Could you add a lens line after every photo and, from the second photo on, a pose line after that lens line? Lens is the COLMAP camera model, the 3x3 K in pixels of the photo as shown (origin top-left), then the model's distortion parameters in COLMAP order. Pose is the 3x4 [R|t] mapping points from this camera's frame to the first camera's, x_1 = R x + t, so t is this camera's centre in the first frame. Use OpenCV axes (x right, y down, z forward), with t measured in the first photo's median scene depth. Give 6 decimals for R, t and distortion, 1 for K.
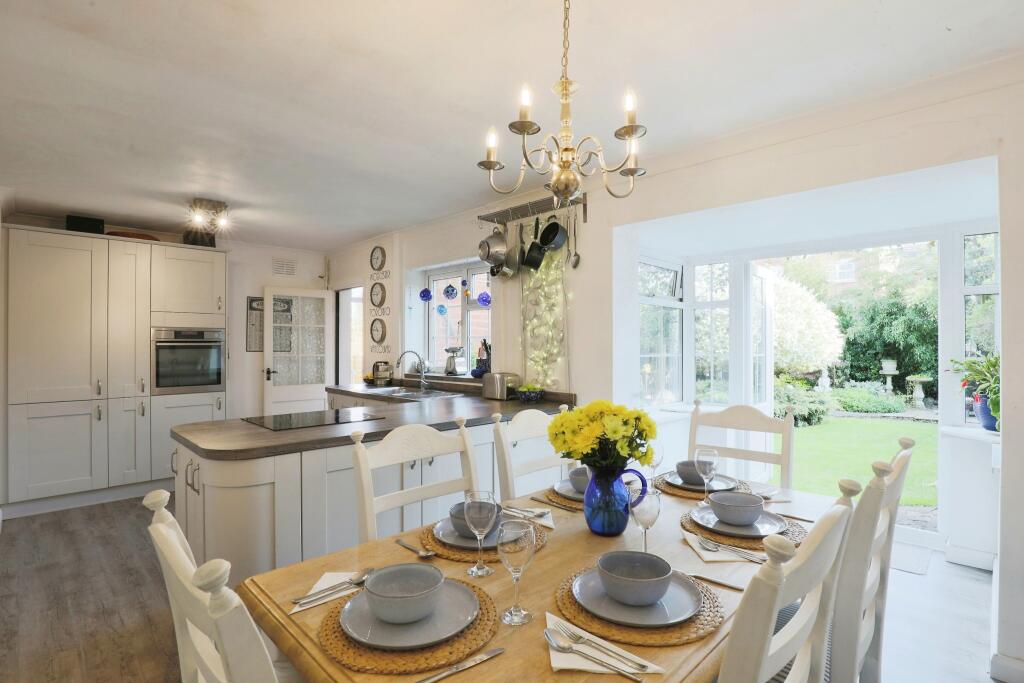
lens RADIAL K [[499.3, 0, 512.0], [0, 499.3, 341.5], [0, 0, 1]] dist [-0.018177, 0.000209]
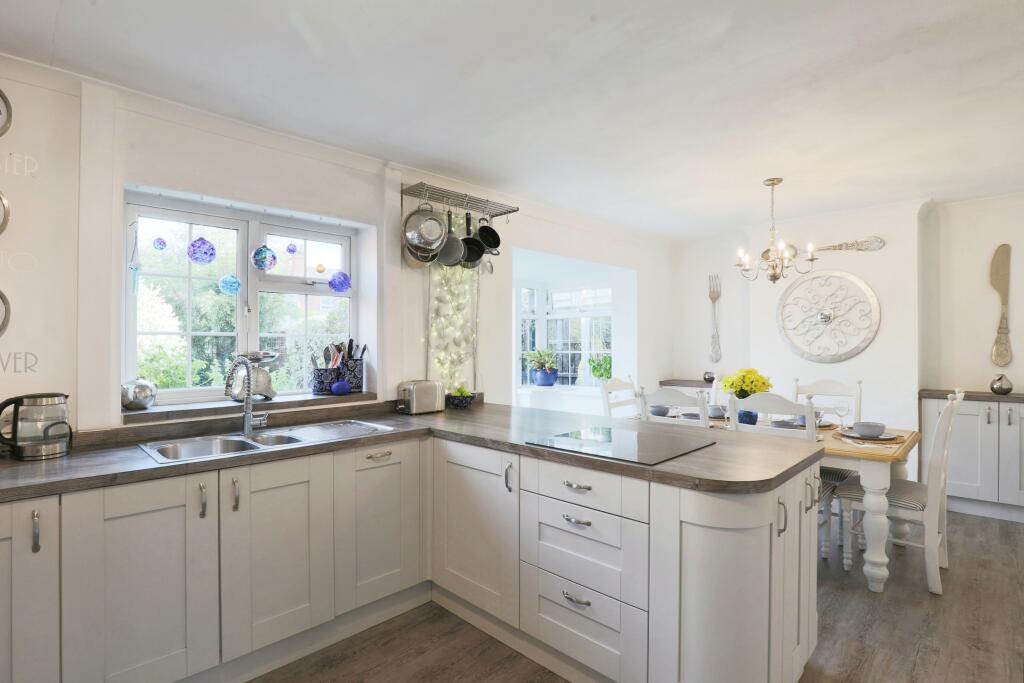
lens RADIAL K [[499.3, 0, 512.0], [0, 499.3, 341.5], [0, 0, 1]] dist [-0.018177, 0.000209]
pose [[-0.000809, 0.006773, 0.999977, -0.908124], [0.004936, 0.999965, -0.006769, 0.005666], [-0.999987, 0.004930, -0.000843, 0.918596]]
